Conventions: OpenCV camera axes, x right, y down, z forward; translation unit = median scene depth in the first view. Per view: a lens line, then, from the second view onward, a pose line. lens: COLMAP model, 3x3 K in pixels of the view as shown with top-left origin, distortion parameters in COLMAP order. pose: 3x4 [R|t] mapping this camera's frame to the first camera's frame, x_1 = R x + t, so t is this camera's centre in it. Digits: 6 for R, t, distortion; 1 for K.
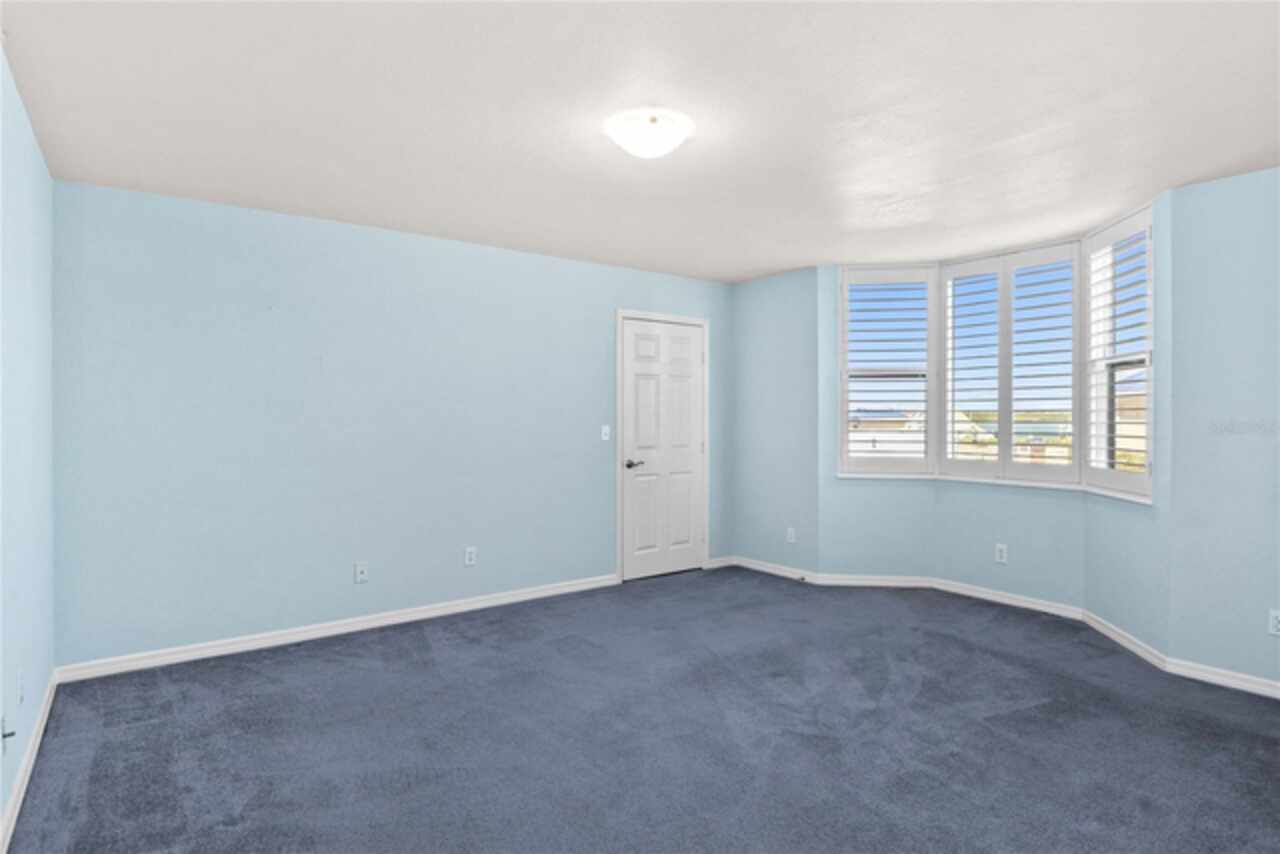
lens RADIAL K [[652.1, 0, 640.0], [0, 652.1, 427.0], [0, 0, 1]] dist [0.028494, -0.022092]
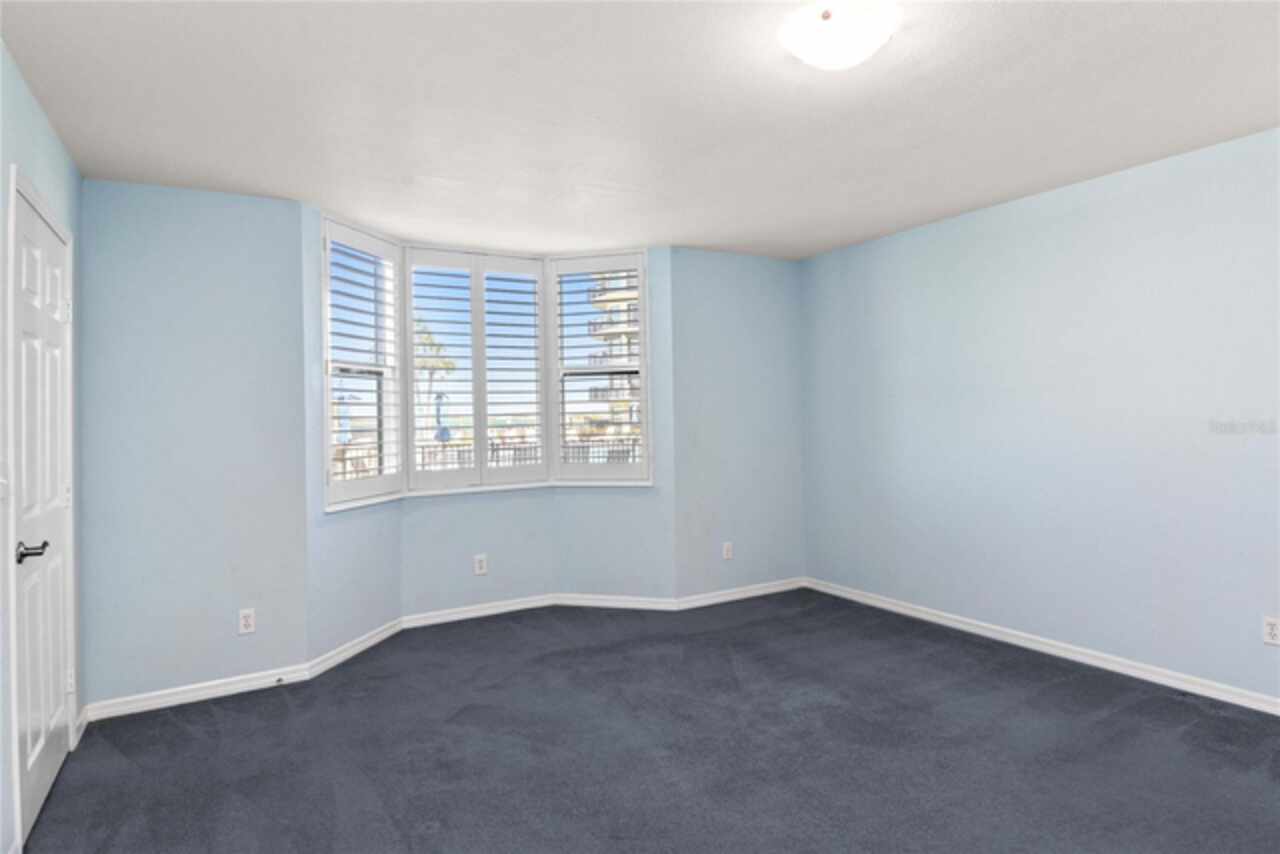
lens RADIAL K [[680.0, 0, 639.4], [0, 680.0, 421.5], [0, 0, 1]] dist [0.000876, -0.020907]
pose [[0.152222, -0.013203, 0.988258, -0.399631], [0.041890, 0.999098, 0.006896, -0.012564], [-0.987458, 0.040348, 0.152638, 0.617479]]
